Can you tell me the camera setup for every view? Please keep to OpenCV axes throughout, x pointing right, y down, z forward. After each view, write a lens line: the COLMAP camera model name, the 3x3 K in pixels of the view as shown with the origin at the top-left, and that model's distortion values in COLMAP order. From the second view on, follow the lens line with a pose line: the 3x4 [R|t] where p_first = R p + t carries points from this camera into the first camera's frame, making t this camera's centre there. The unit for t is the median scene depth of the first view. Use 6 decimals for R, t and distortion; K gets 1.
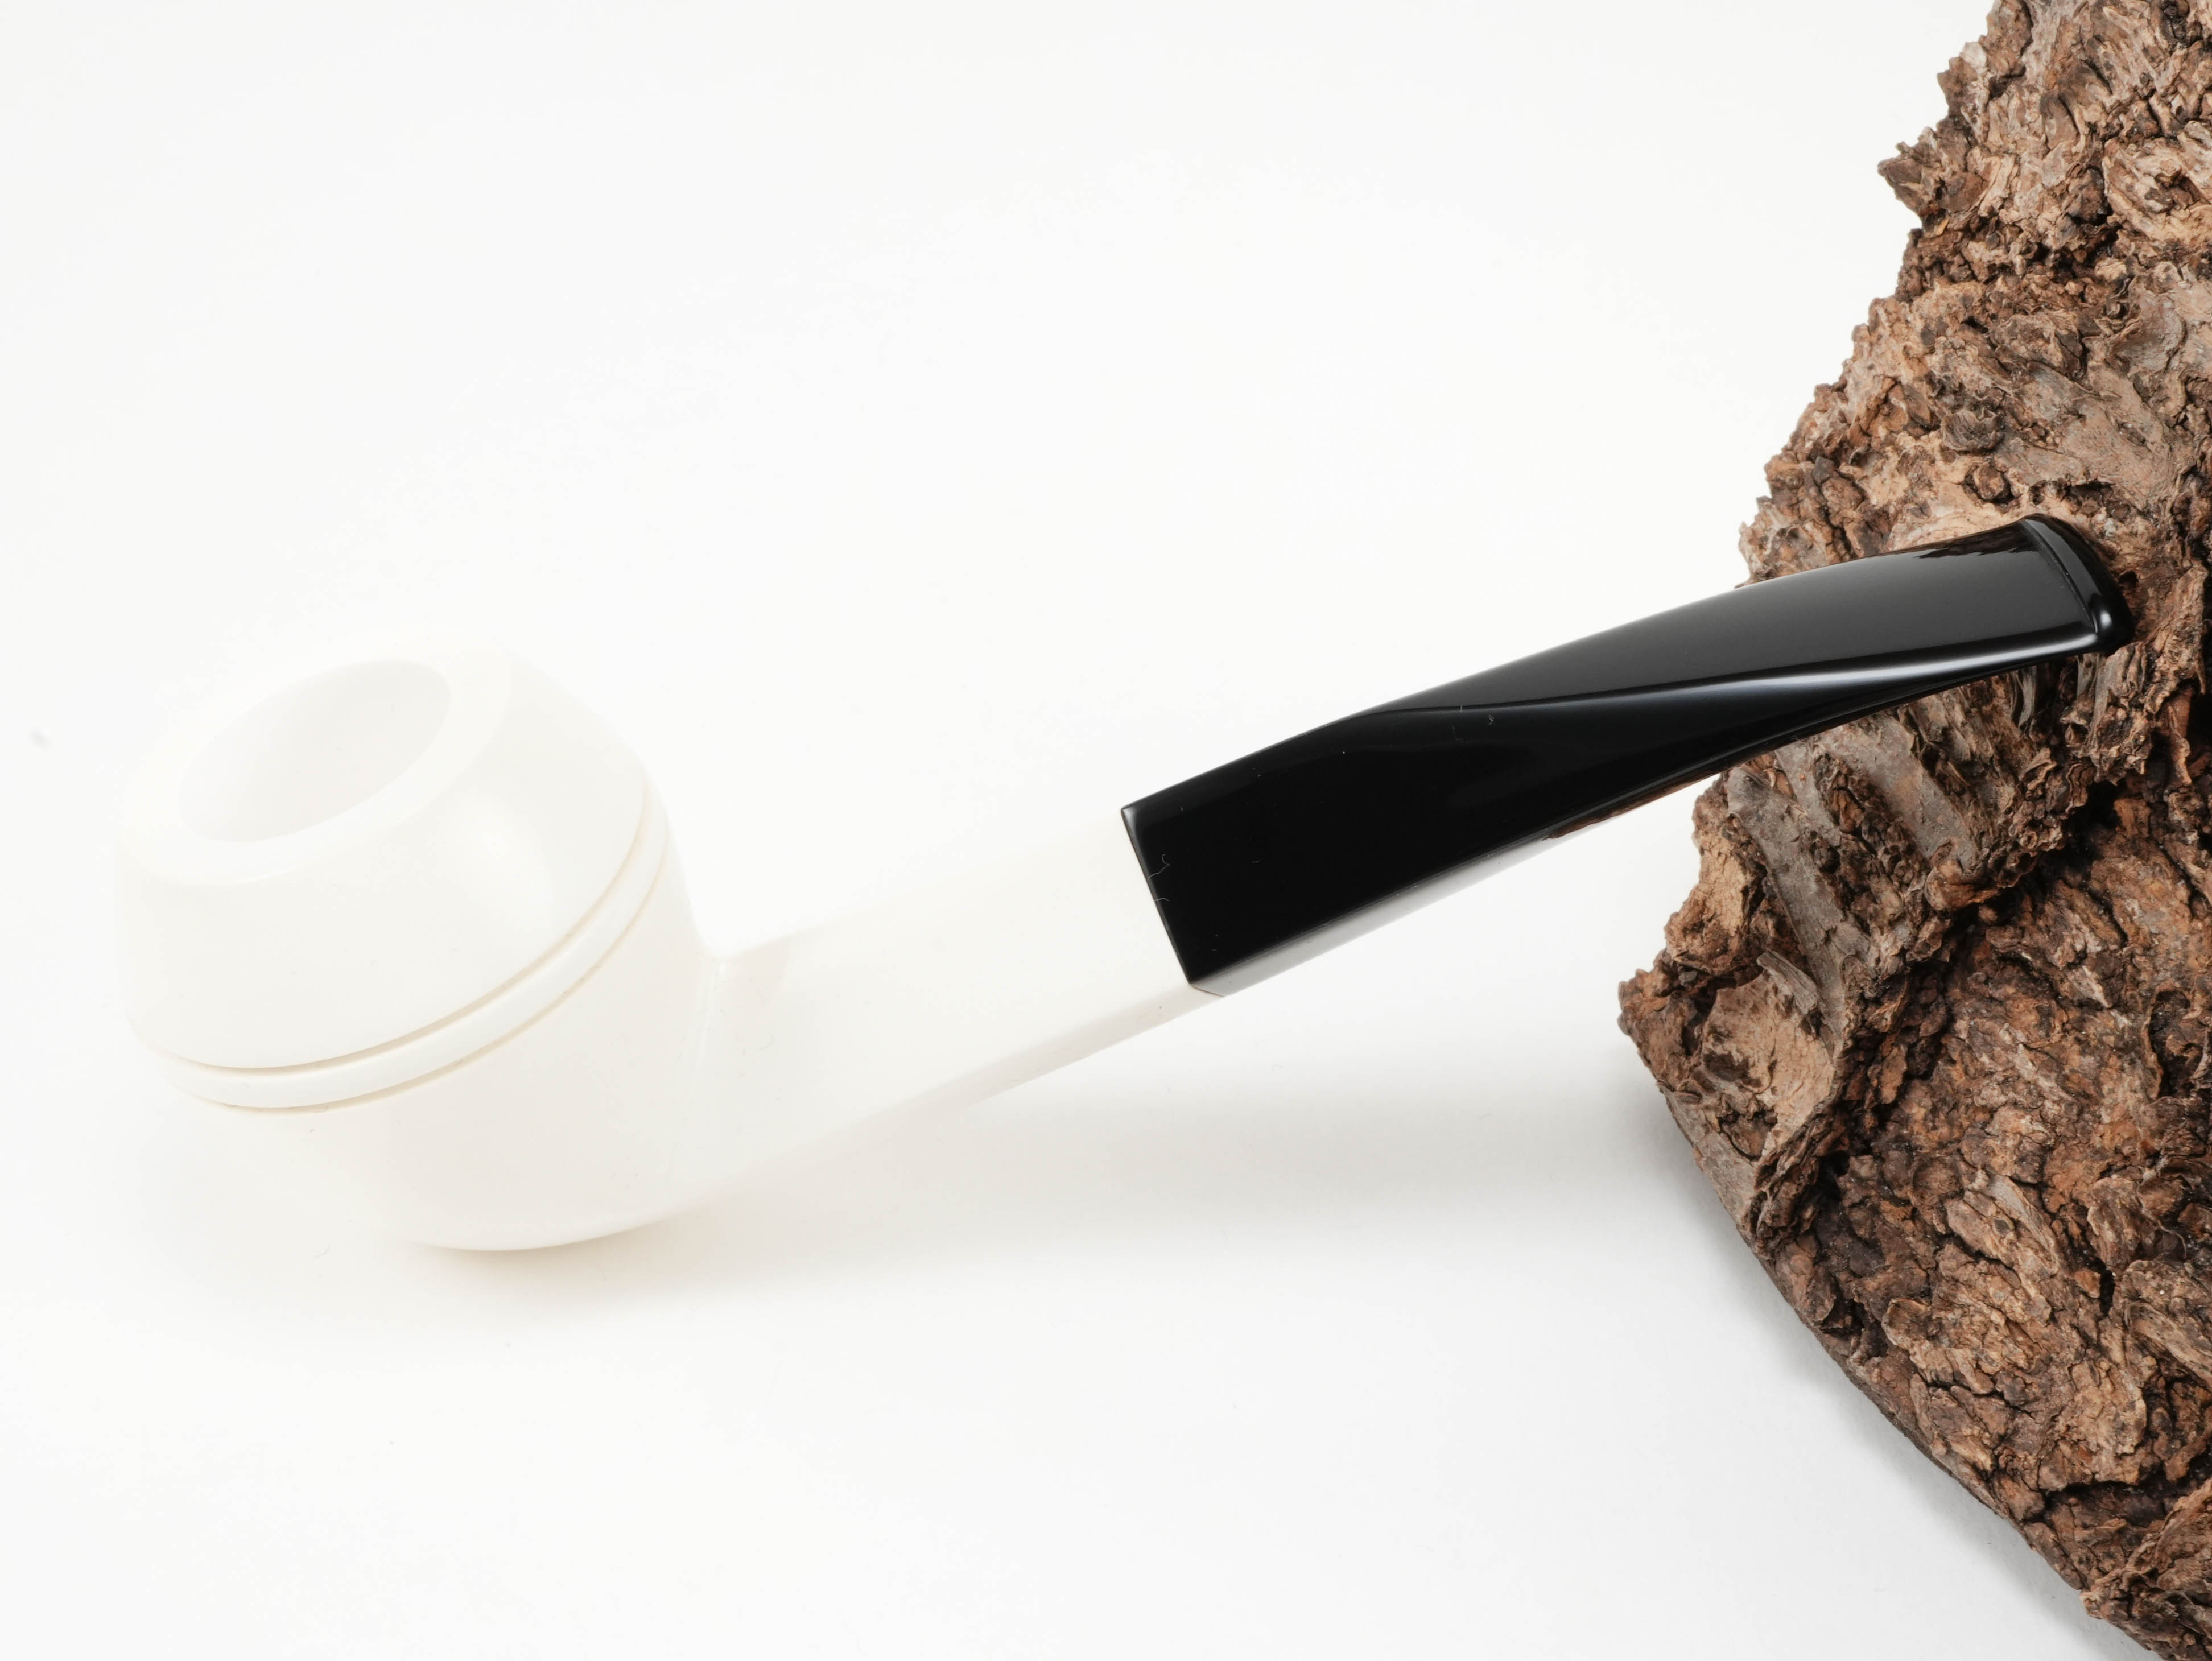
lens RADIAL K [[3160.1, 0, 1106.0], [0, 3160.1, 830.5], [0, 0, 1]] dist [-0.020587, 0.050338]
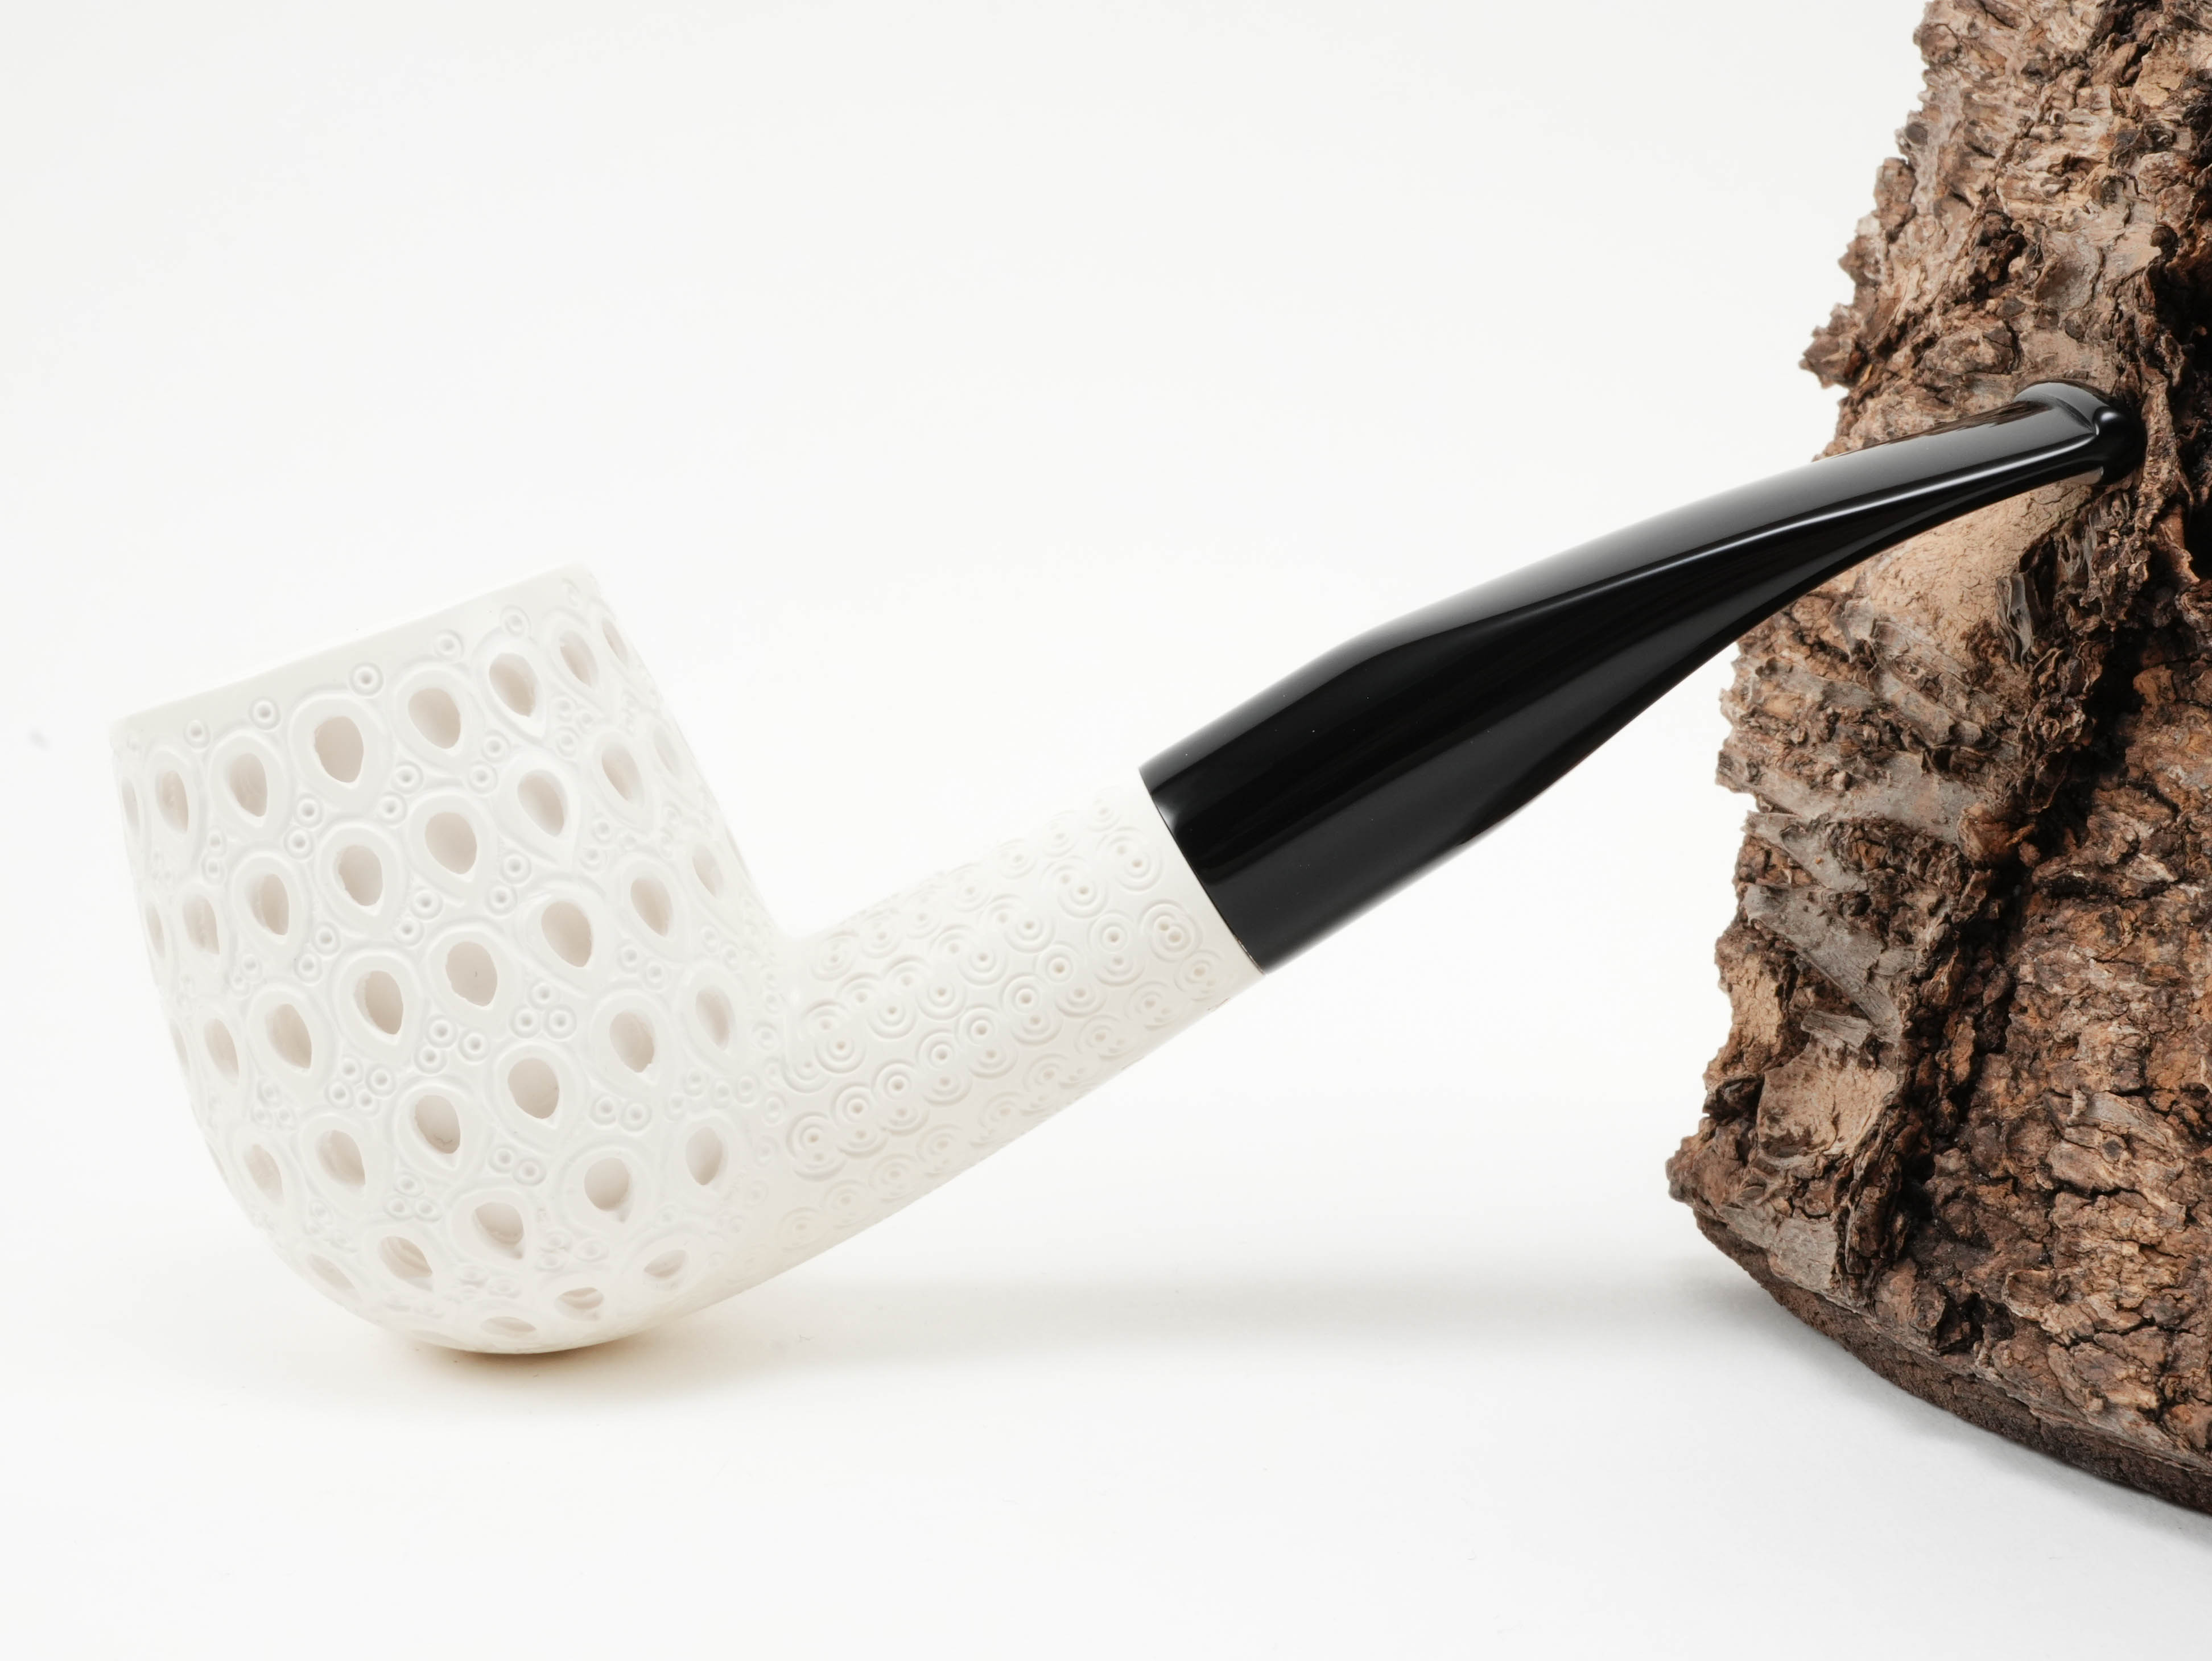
lens RADIAL K [[3160.8, 0, 1109.4], [0, 3160.8, 810.9], [0, 0, 1]] dist [-0.018182, 0.045509]
pose [[0.997095, -0.076171, 0.000566, 0.012165], [0.068516, 0.893594, -0.443615, 0.404134], [0.033284, 0.442365, 0.896217, 0.159491]]
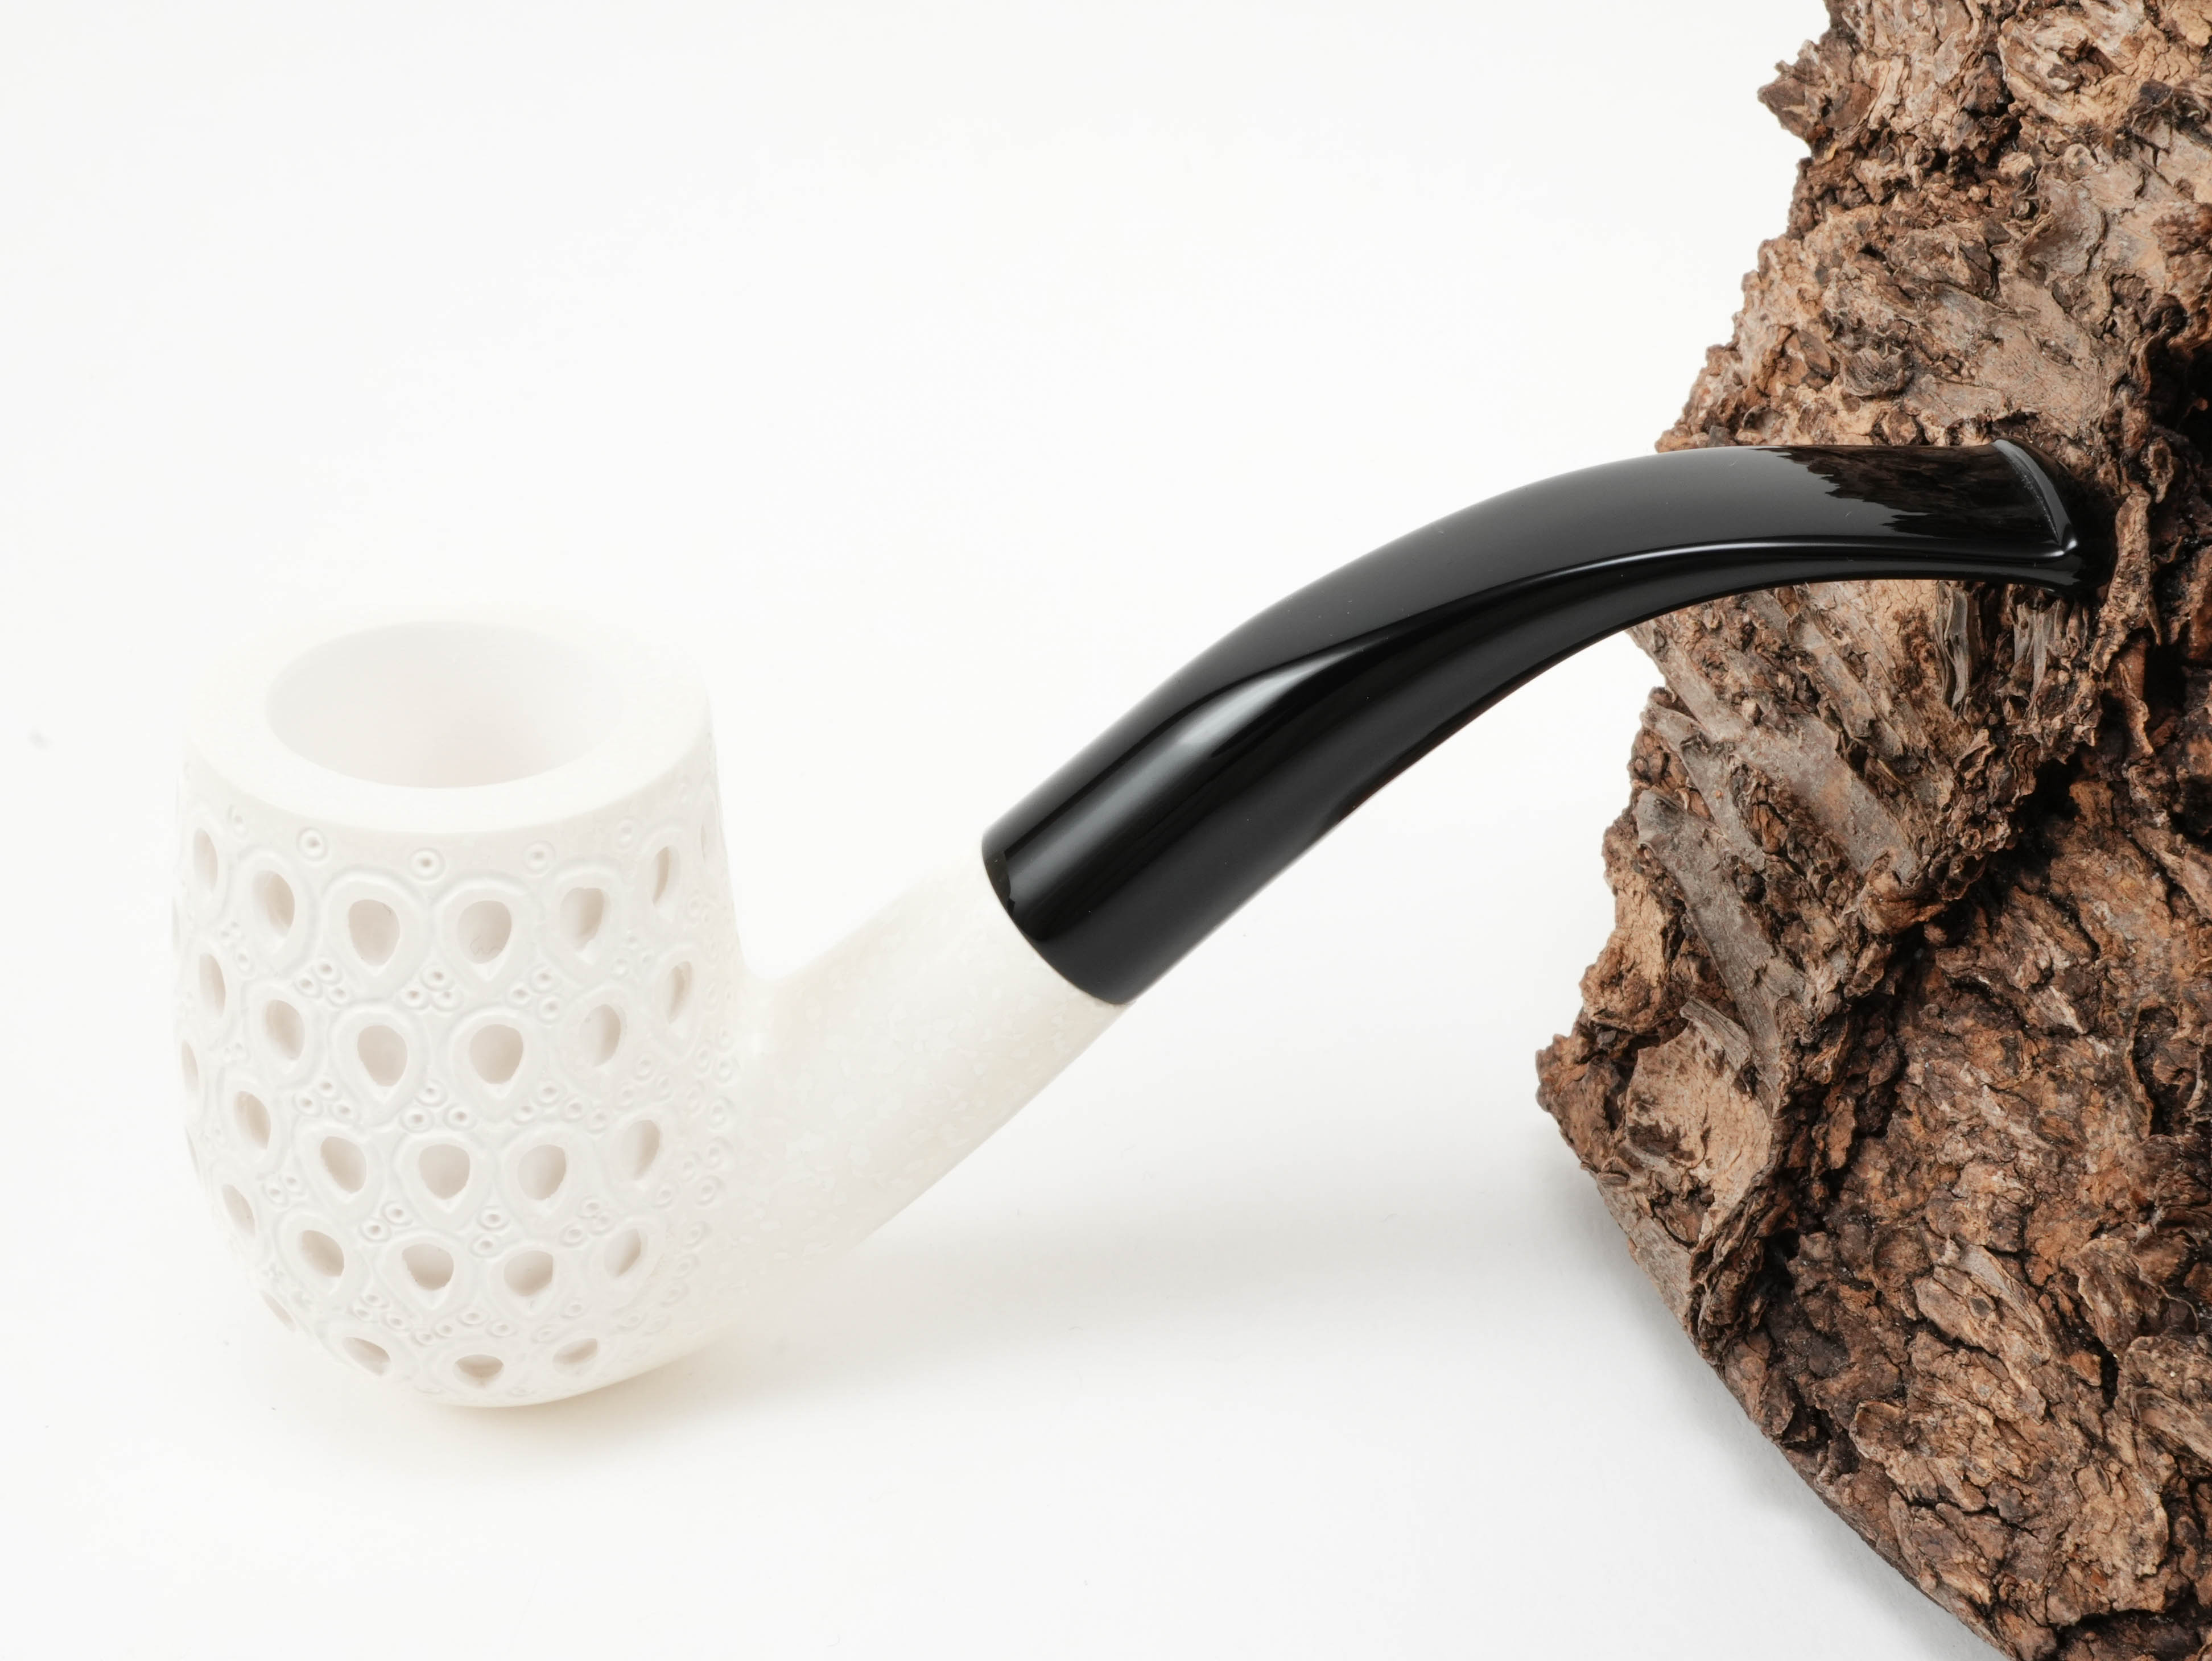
lens RADIAL K [[3160.3, 0, 1110.9], [0, 3160.3, 803.2], [0, 0, 1]] dist [-0.017298, 0.041909]
pose [[0.997325, -0.070203, -0.020371, 0.079947], [0.069043, 0.996207, -0.052950, 0.021082], [0.024011, 0.051402, 0.998389, 0.153912]]
